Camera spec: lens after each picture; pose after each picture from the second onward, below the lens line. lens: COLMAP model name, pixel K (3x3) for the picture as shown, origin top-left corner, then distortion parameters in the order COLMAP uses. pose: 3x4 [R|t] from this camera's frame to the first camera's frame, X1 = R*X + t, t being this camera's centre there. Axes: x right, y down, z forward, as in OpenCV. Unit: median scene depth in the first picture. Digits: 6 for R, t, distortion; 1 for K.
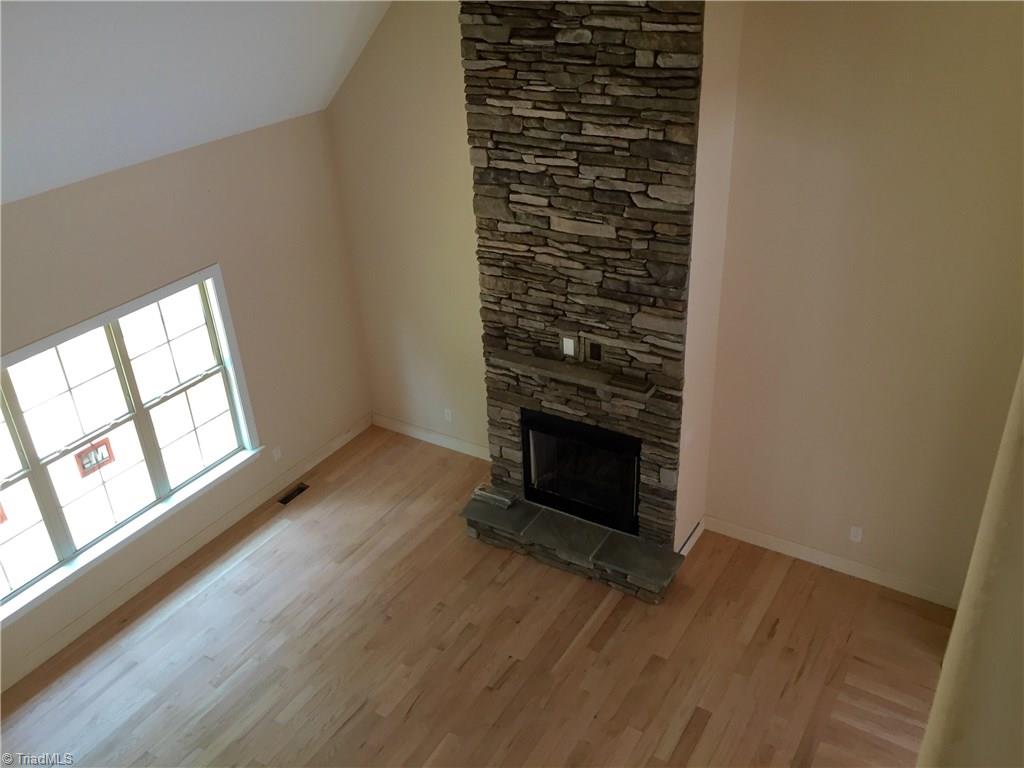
lens RADIAL K [[878.5, 0, 512.0], [0, 878.5, 384.0], [0, 0, 1]] dist [0.039020, -0.008799]
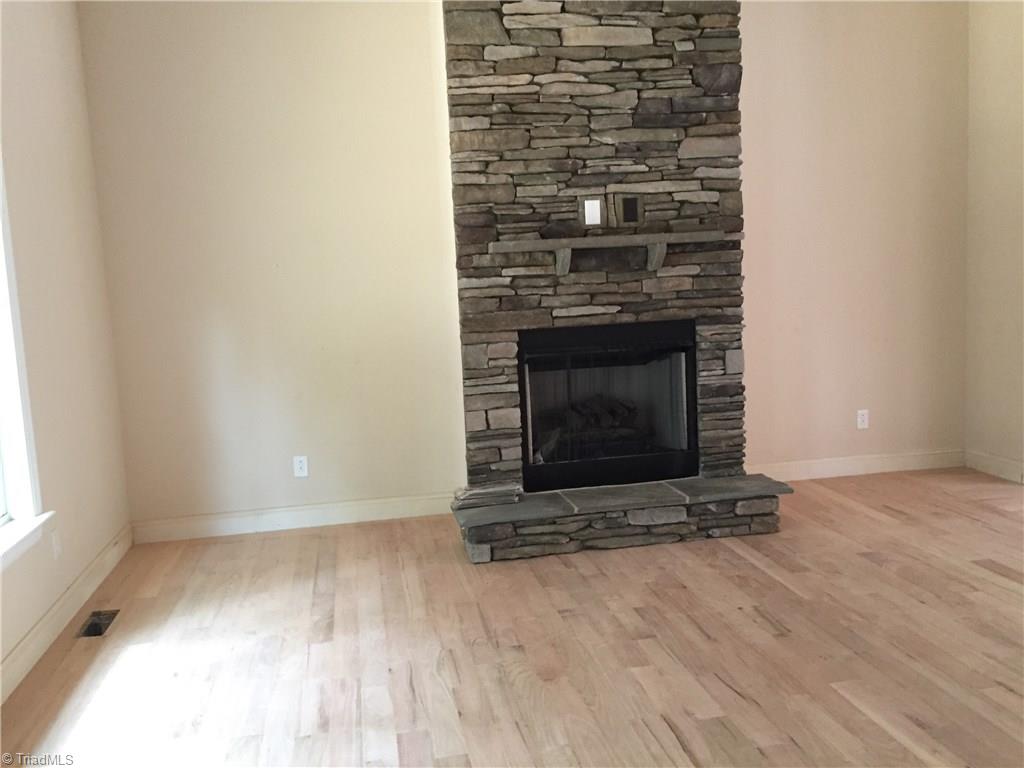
lens RADIAL K [[878.5, 0, 512.0], [0, 878.5, 384.0], [0, 0, 1]] dist [0.039020, -0.008799]
pose [[0.739161, -0.071620, 0.669710, -0.512014], [0.337157, 0.900126, -0.275859, 0.280174], [-0.583067, 0.429702, 0.689485, 0.592891]]
